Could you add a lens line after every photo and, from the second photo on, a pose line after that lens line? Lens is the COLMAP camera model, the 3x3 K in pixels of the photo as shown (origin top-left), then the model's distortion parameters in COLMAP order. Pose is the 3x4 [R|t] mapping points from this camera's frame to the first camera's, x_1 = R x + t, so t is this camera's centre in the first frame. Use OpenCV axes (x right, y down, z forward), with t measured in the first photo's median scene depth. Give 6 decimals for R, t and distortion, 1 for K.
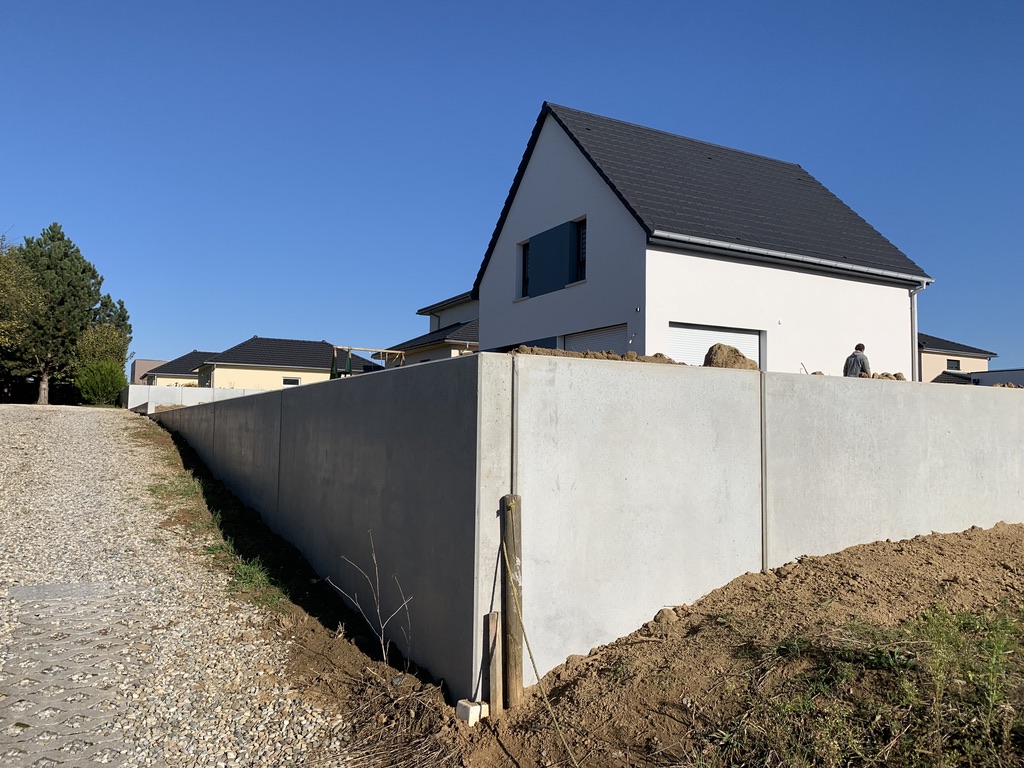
lens RADIAL K [[795.6, 0, 513.3], [0, 795.6, 369.5], [0, 0, 1]] dist [0.028039, -0.011461]
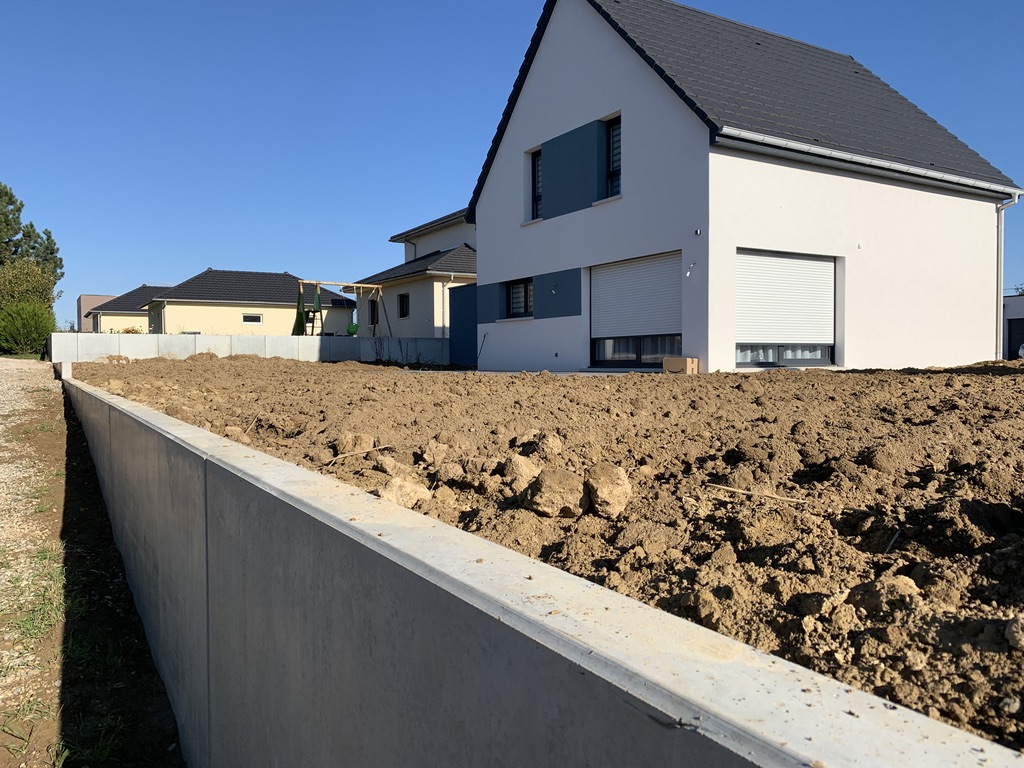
lens RADIAL K [[774.1, 0, 516.6], [0, 774.1, 377.6], [0, 0, 1]] dist [0.006627, 0.010147]
pose [[0.998372, -0.022529, 0.052392, -0.042918], [0.016829, 0.994138, 0.106800, -0.012105], [-0.054491, -0.105745, 0.992899, 0.166199]]
